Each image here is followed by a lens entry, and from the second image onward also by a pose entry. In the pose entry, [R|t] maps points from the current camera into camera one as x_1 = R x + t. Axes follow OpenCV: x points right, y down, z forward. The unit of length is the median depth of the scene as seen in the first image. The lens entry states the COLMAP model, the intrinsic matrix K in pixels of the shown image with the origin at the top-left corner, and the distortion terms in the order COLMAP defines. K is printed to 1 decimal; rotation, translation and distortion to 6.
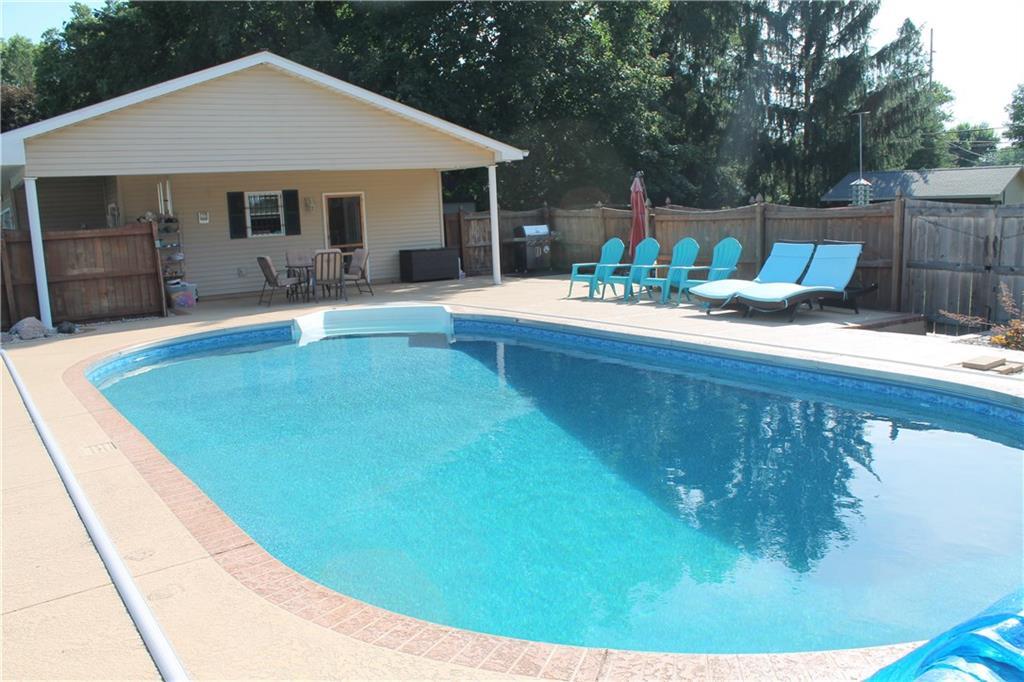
lens RADIAL K [[842.6, 0, 510.9], [0, 842.6, 342.0], [0, 0, 1]] dist [-0.111474, 0.009972]
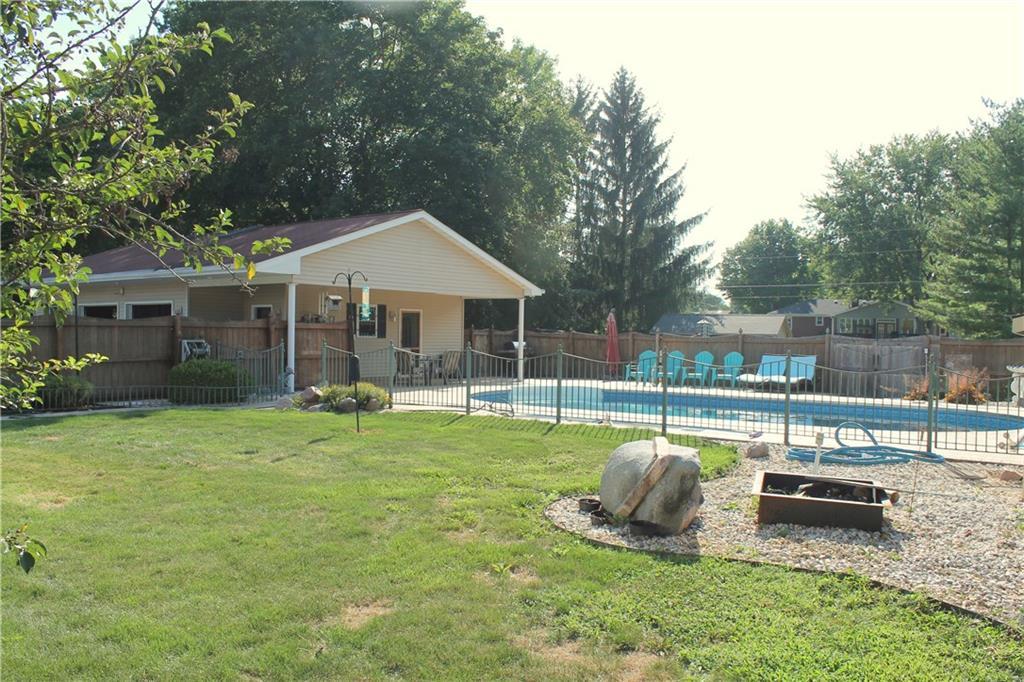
lens RADIAL K [[842.6, 0, 512.9], [0, 842.6, 339.7], [0, 0, 1]] dist [-0.111474, 0.009972]
pose [[0.943793, 0.054376, 0.326033, -0.509745], [-0.004491, 0.988394, -0.151846, 0.081715], [-0.330506, 0.141847, 0.933084, -0.344539]]
